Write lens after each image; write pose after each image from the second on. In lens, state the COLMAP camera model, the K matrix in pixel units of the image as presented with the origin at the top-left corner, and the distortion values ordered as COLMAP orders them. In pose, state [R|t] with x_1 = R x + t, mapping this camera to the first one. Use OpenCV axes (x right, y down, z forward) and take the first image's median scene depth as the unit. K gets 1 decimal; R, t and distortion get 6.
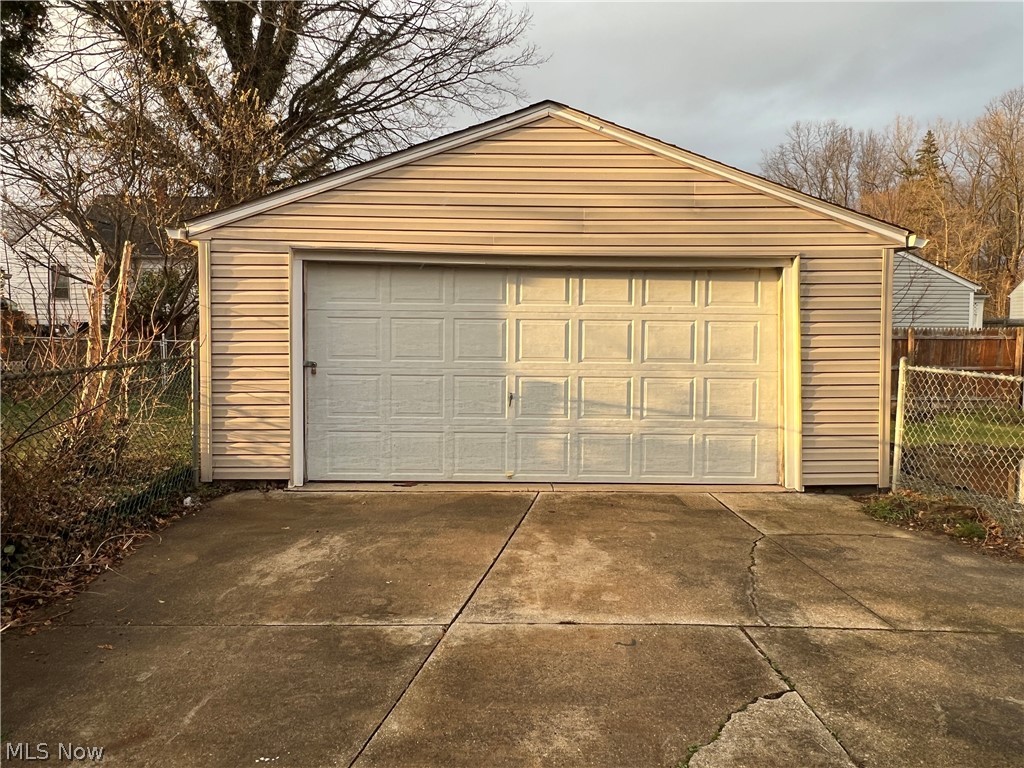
lens RADIAL K [[678.8, 0, 511.8], [0, 678.8, 379.2], [0, 0, 1]] dist [-0.001375, -0.000540]
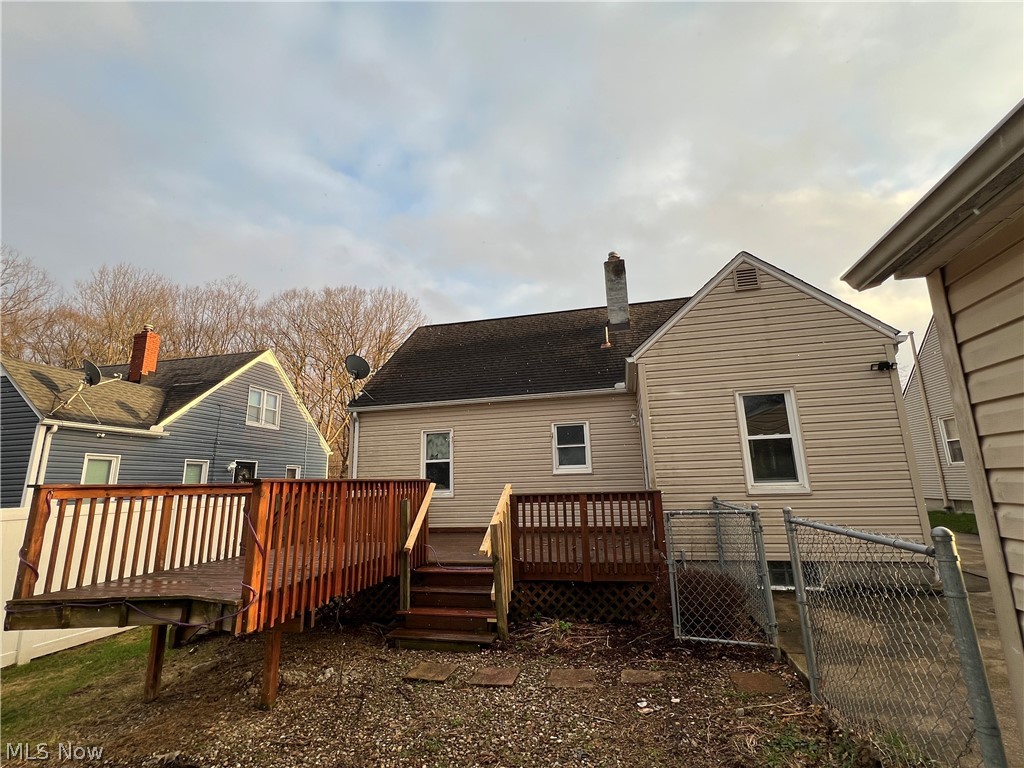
lens RADIAL K [[470.1, 0, 512.7], [0, 470.1, 381.4], [0, 0, 1]] dist [0.000161, -0.001274]
pose [[-0.961122, 0.082601, 0.263480, 1.256670], [0.043964, 0.987813, -0.149306, -0.150515], [-0.272602, -0.131917, -0.953040, 2.289406]]
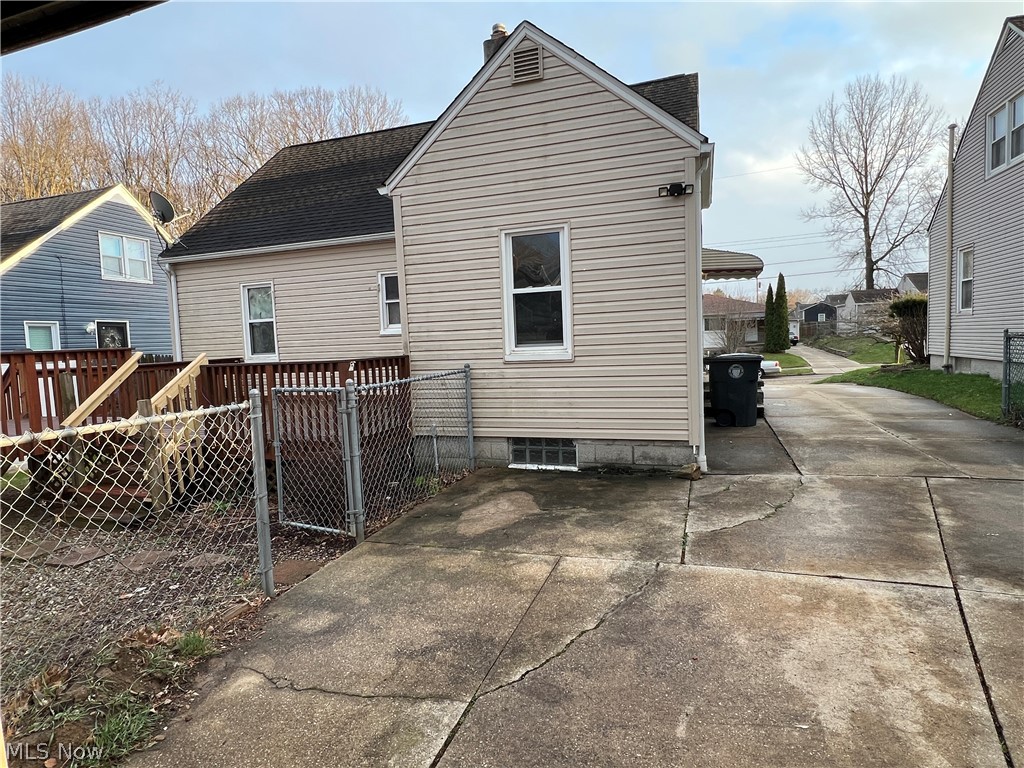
lens RADIAL K [[568.1, 0, 511.1], [0, 568.1, 381.7], [0, 0, 1]] dist [-0.000979, -0.001465]
pose [[-0.933507, 0.008364, 0.358462, 0.233624], [0.062408, 0.988258, 0.139465, -0.135127], [-0.353087, 0.152562, -0.923068, 1.908781]]
